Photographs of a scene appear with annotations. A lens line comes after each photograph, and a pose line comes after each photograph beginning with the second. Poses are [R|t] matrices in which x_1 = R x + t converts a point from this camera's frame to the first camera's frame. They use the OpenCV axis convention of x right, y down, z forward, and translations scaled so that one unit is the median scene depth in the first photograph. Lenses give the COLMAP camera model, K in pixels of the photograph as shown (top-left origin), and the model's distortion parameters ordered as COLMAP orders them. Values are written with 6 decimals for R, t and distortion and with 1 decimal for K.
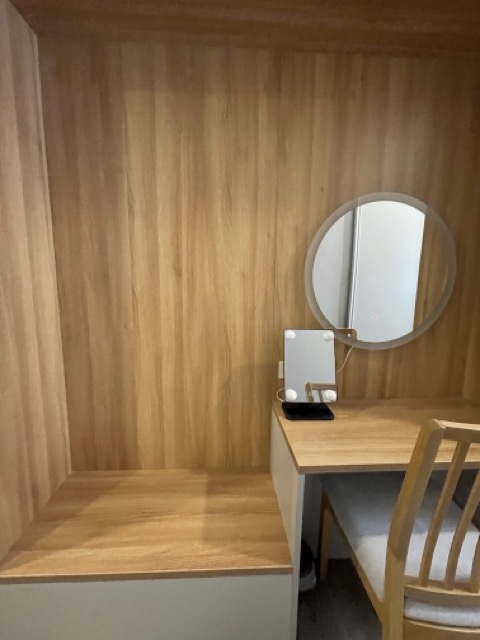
lens RADIAL K [[262.1, 0, 239.7], [0, 262.1, 320.8], [0, 0, 1]] dist [0.002198, 0.000399]
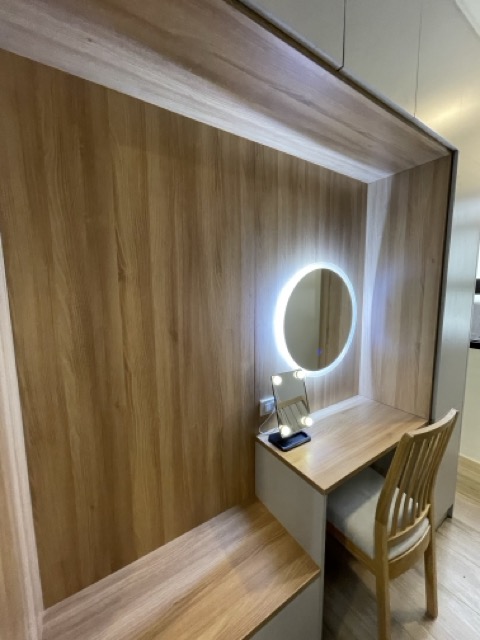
lens RADIAL K [[262.1, 0, 240.3], [0, 262.1, 318.4], [0, 0, 1]] dist [0.002198, 0.000399]
pose [[0.863786, -0.082314, 0.497090, -0.496784], [0.086172, 0.996164, 0.015216, -0.245275], [-0.496436, 0.029692, 0.867565, 0.041507]]
